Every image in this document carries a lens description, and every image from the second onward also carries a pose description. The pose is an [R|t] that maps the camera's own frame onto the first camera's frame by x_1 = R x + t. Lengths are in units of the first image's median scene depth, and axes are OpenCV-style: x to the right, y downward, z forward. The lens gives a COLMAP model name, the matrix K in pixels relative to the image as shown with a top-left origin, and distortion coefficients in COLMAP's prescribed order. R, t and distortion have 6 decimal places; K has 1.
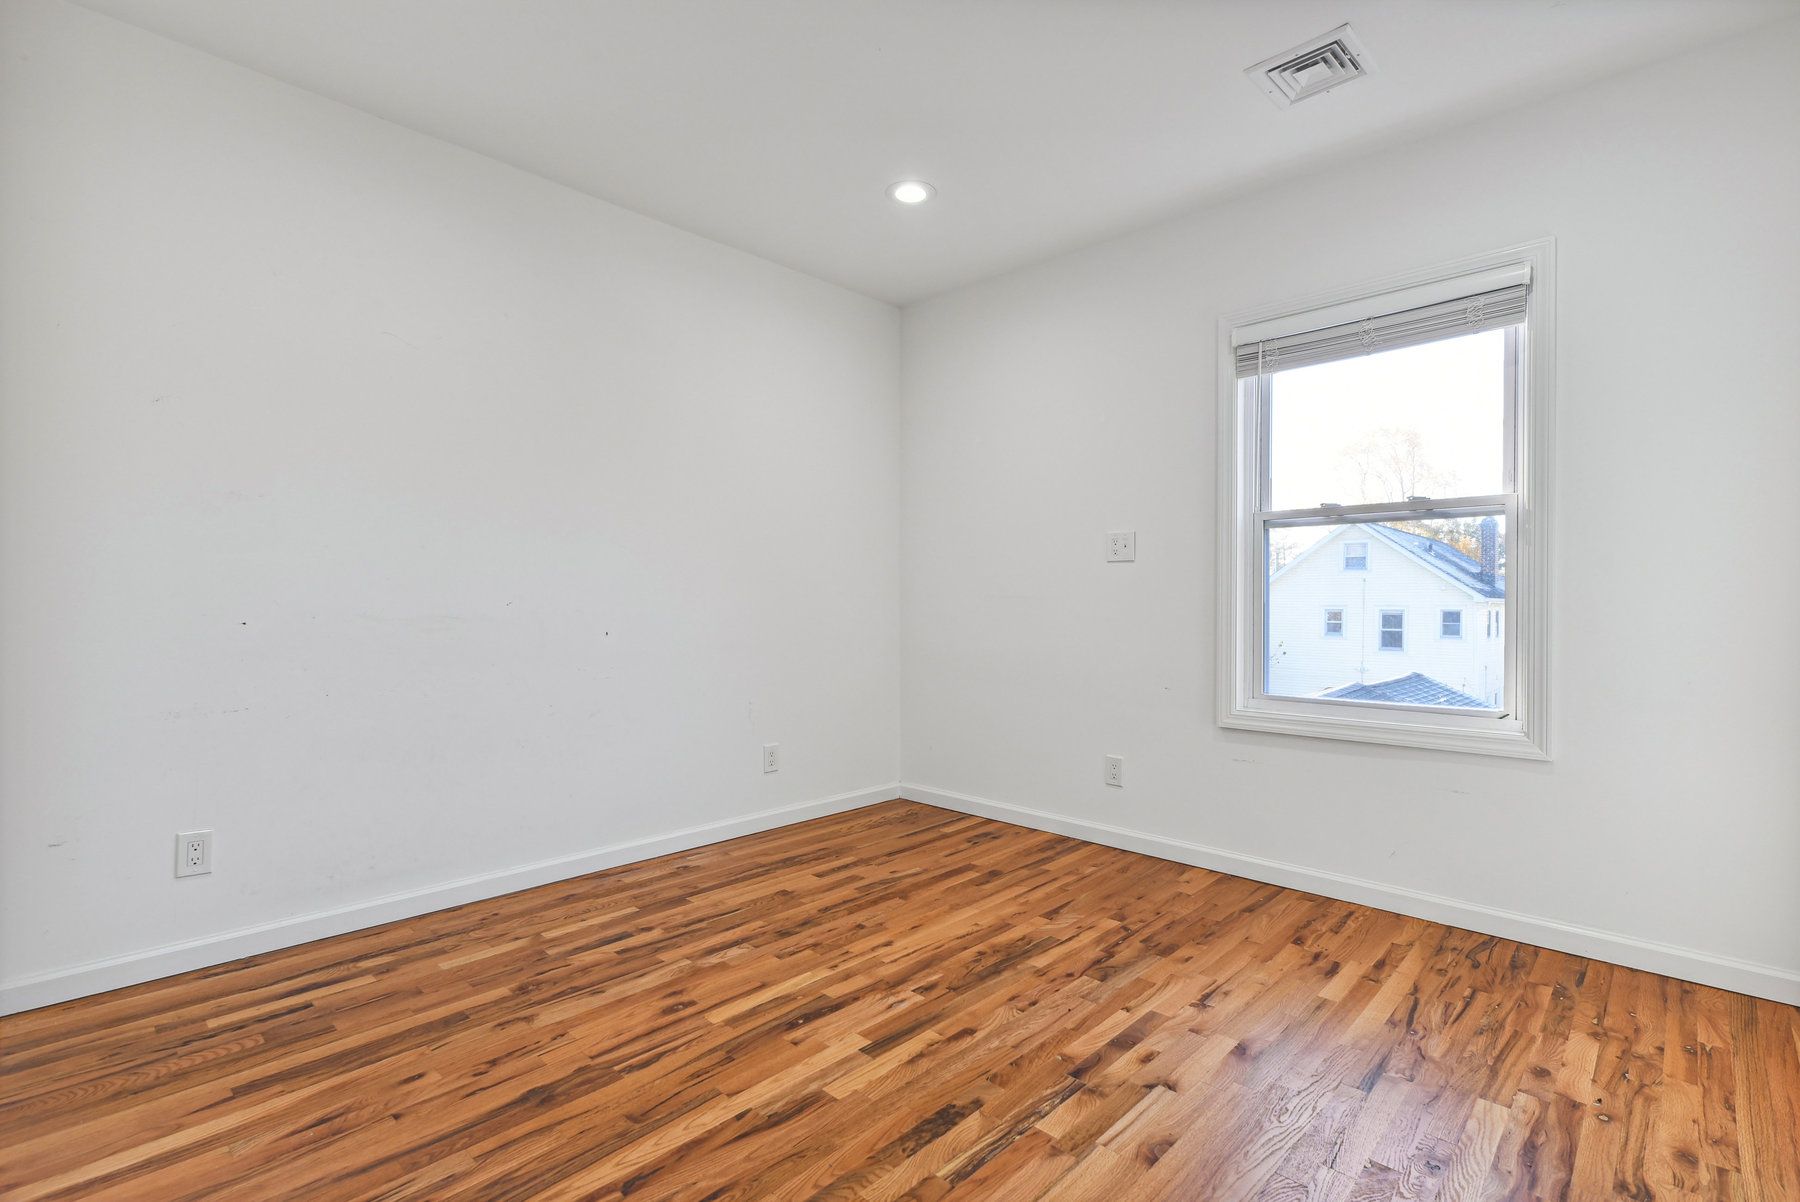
lens RADIAL K [[854.7, 0, 905.6], [0, 854.7, 609.7], [0, 0, 1]] dist [0.001677, 0.000213]
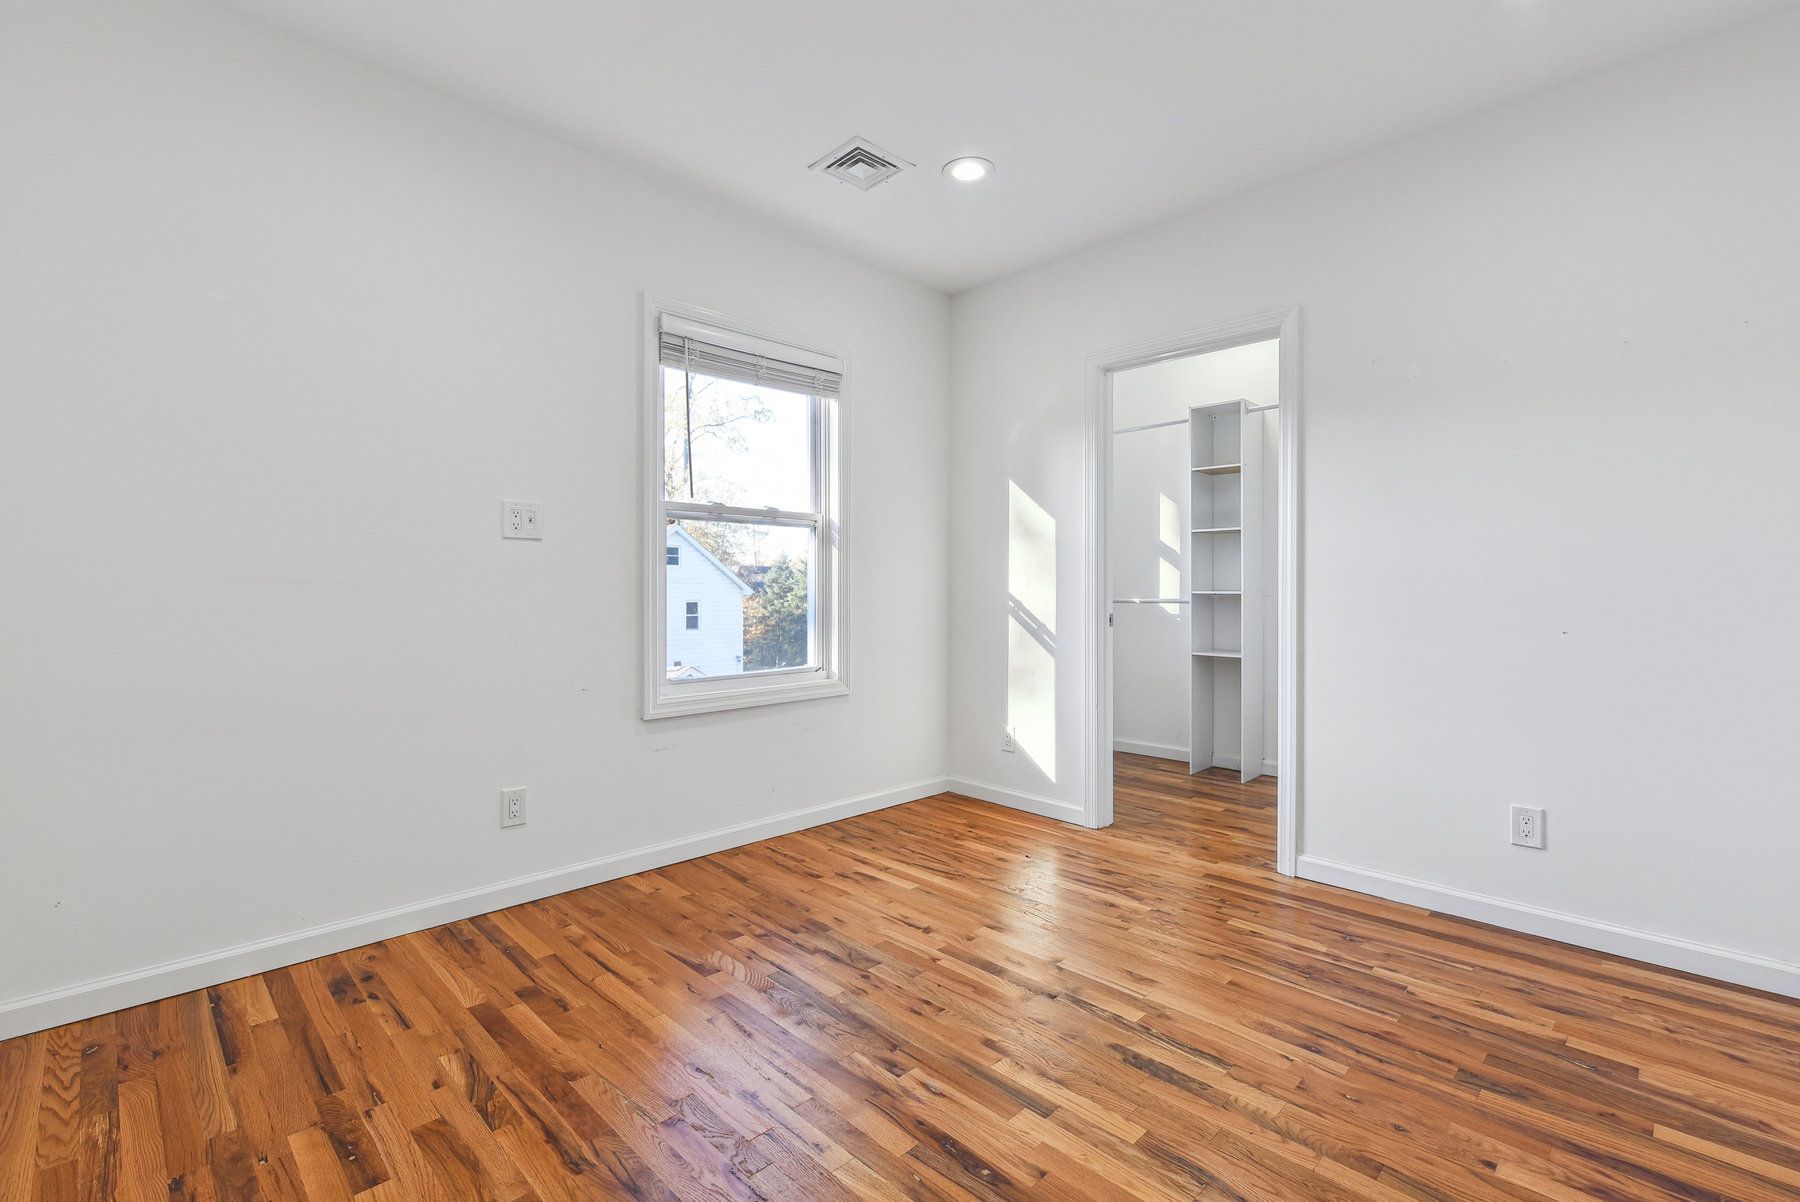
lens RADIAL K [[805.8, 0, 896.8], [0, 805.8, 598.7], [0, 0, 1]] dist [0.000503, -0.000684]
pose [[0.012845, -0.016330, 0.999784, -0.635416], [0.008027, 0.999836, 0.016228, -0.015016], [-0.999885, 0.007817, 0.012974, 0.841801]]
